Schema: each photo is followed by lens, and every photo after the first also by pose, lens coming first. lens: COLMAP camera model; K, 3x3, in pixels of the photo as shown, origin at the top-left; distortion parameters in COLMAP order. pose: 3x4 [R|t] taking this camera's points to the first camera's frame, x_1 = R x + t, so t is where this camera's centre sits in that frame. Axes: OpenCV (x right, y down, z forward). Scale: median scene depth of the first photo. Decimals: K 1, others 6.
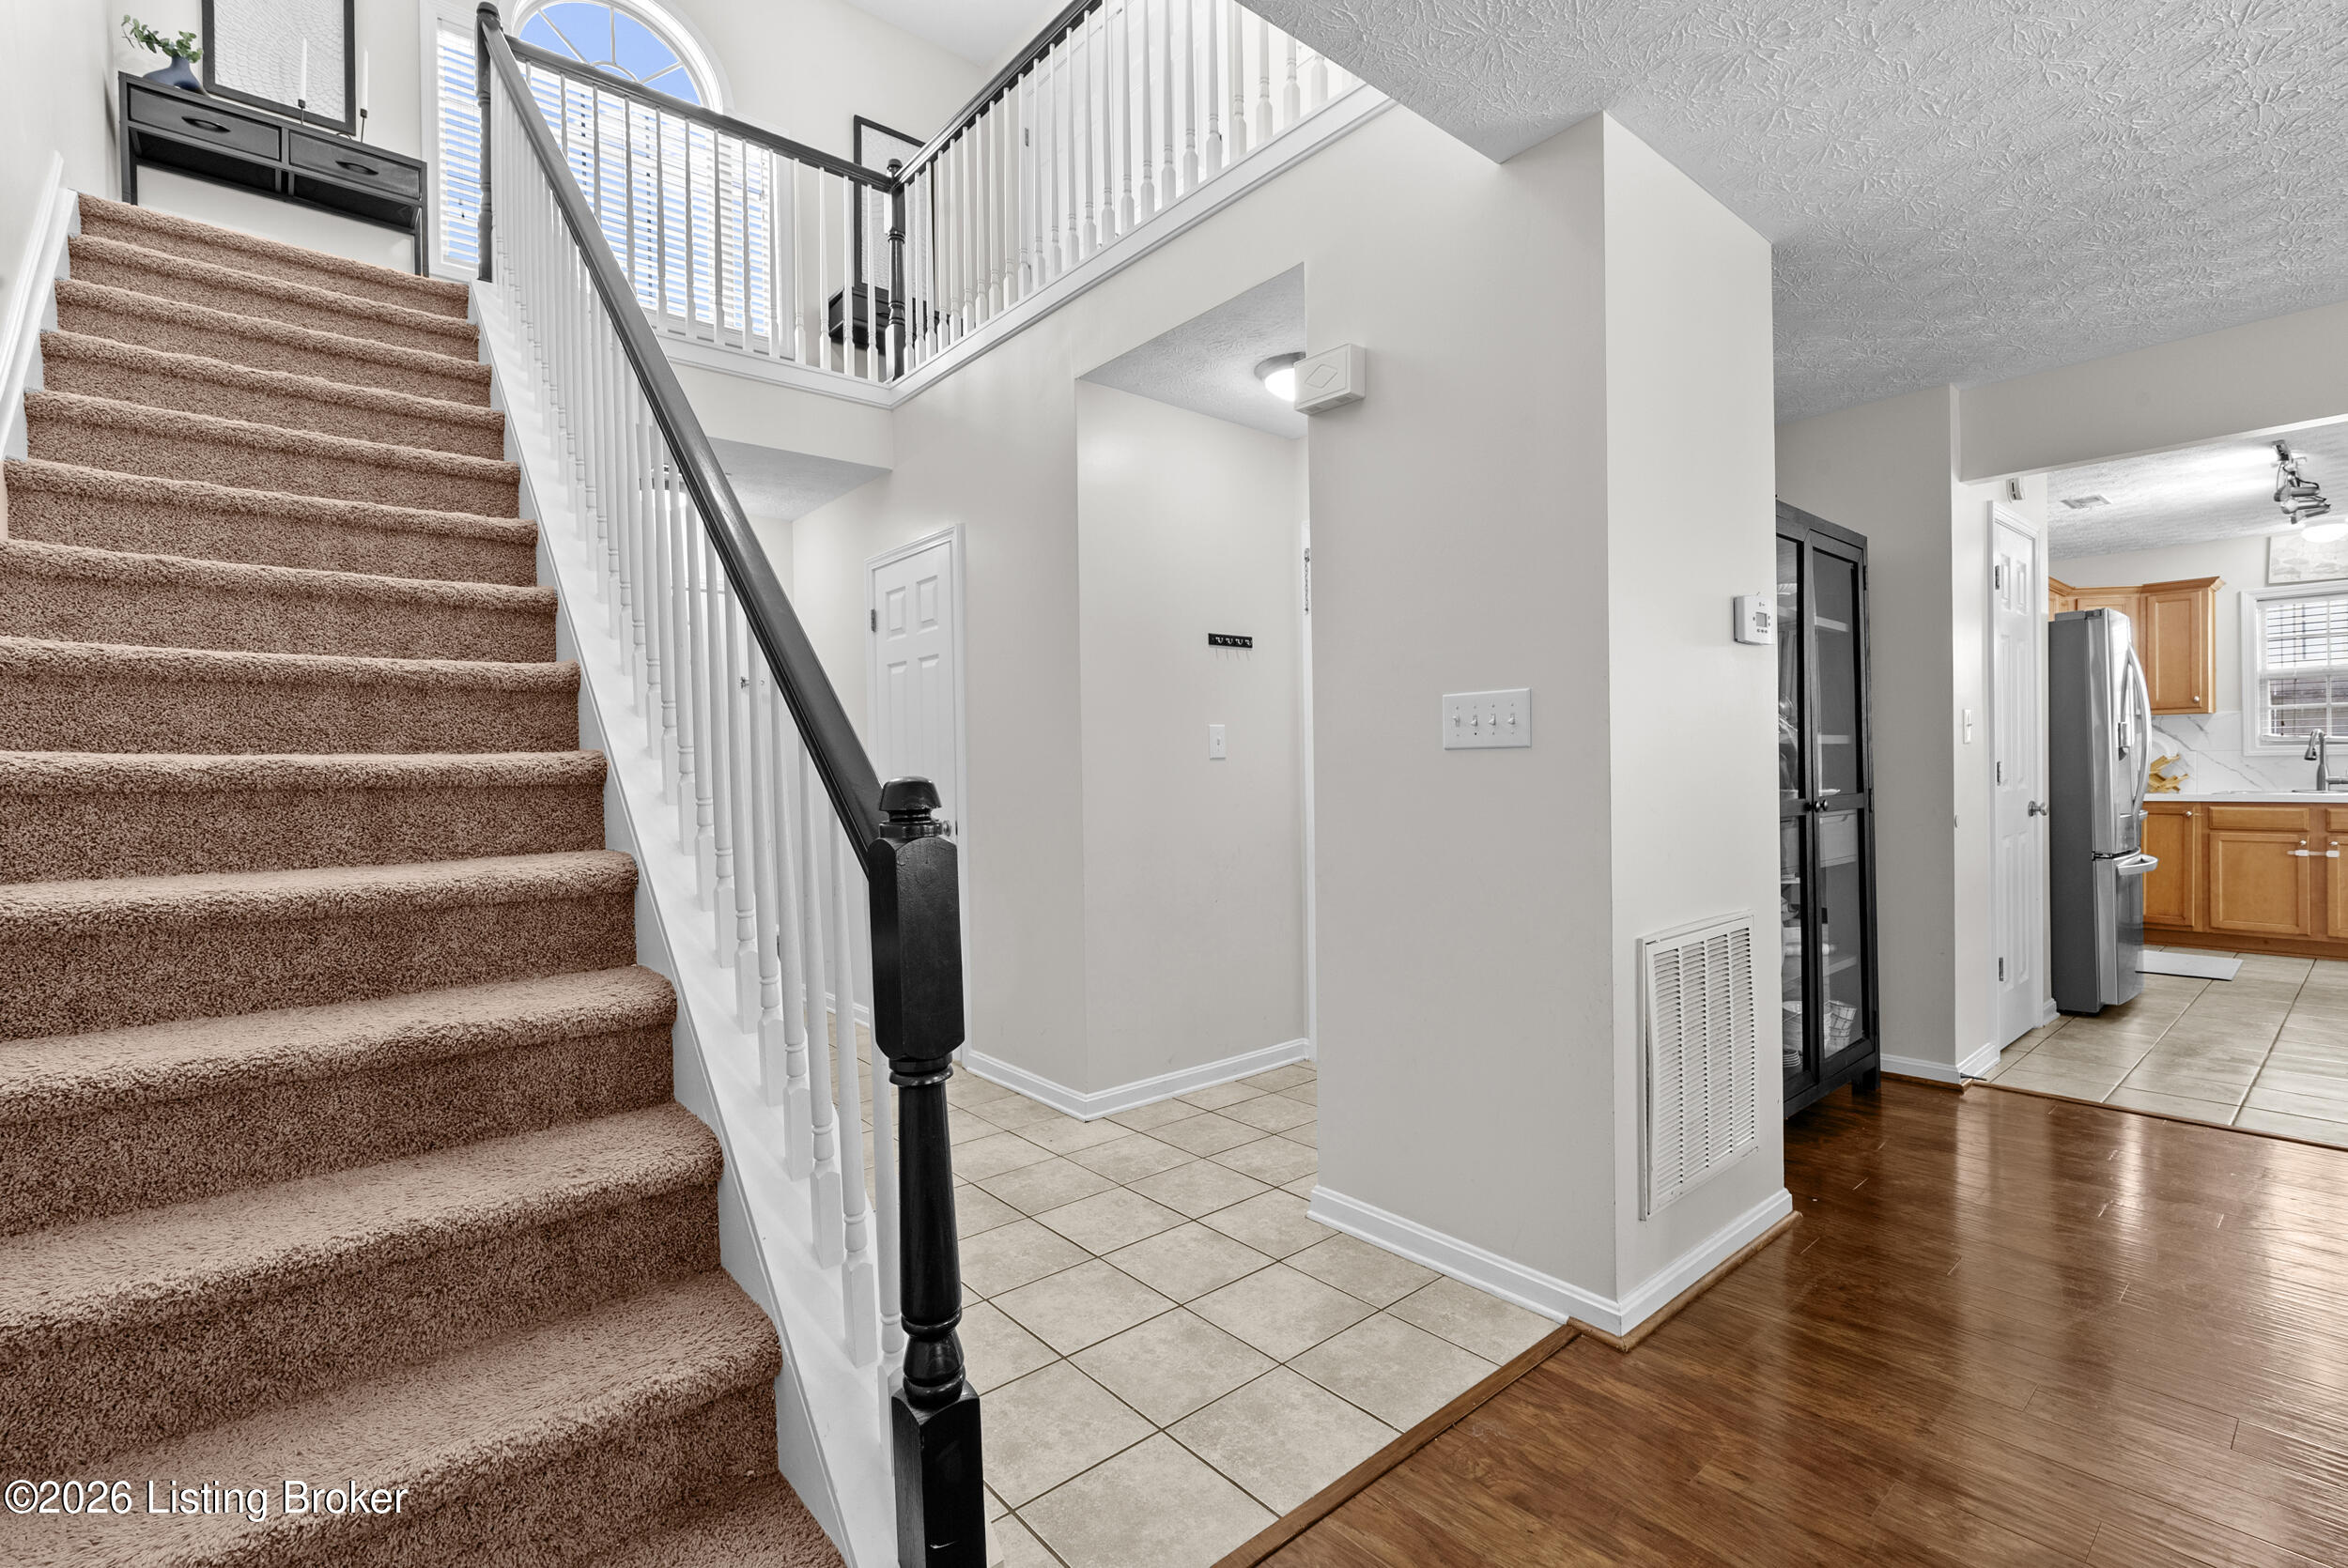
lens RADIAL K [[1058.9, 0, 1173.0], [0, 1058.9, 779.0], [0, 0, 1]] dist [-0.005746, 0.001426]
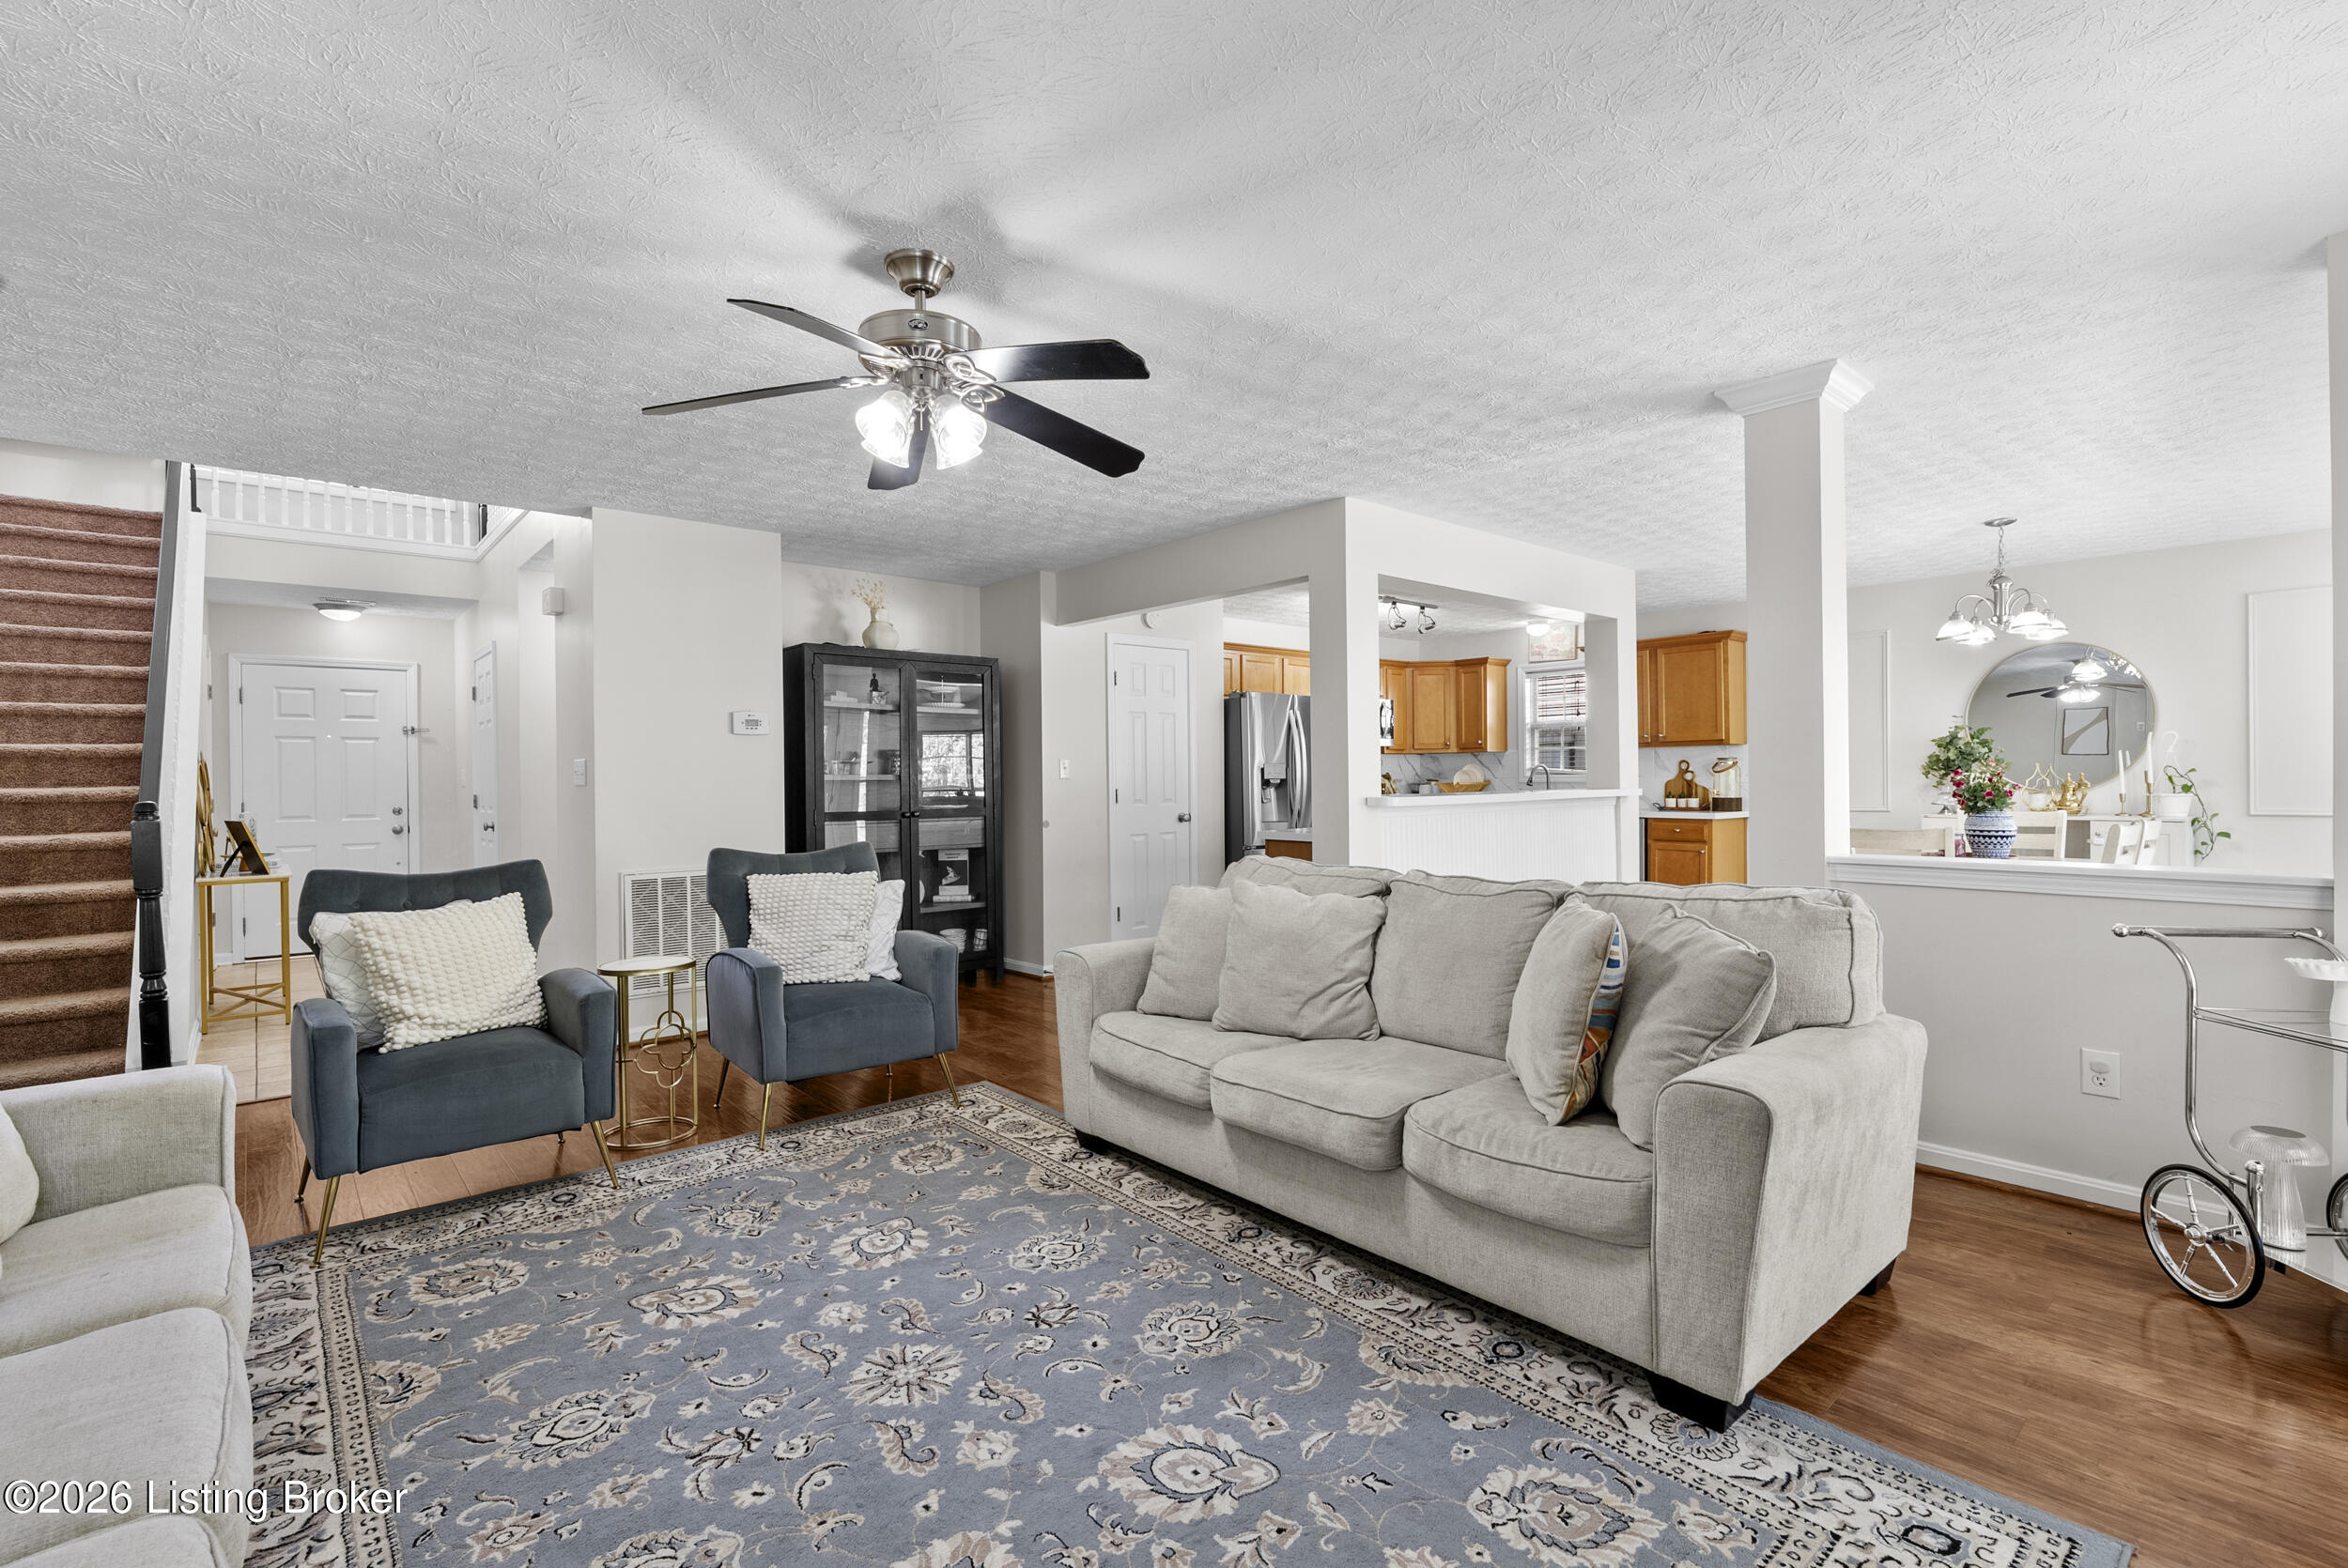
lens RADIAL K [[1058.9, 0, 1176.9], [0, 1058.9, 780.2], [0, 0, 1]] dist [-0.005746, 0.001426]
pose [[0.999845, 0.005369, 0.016770, 1.495778], [-0.005254, 0.999962, -0.006895, -0.033567], [-0.016806, 0.006806, 0.999836, -1.182800]]
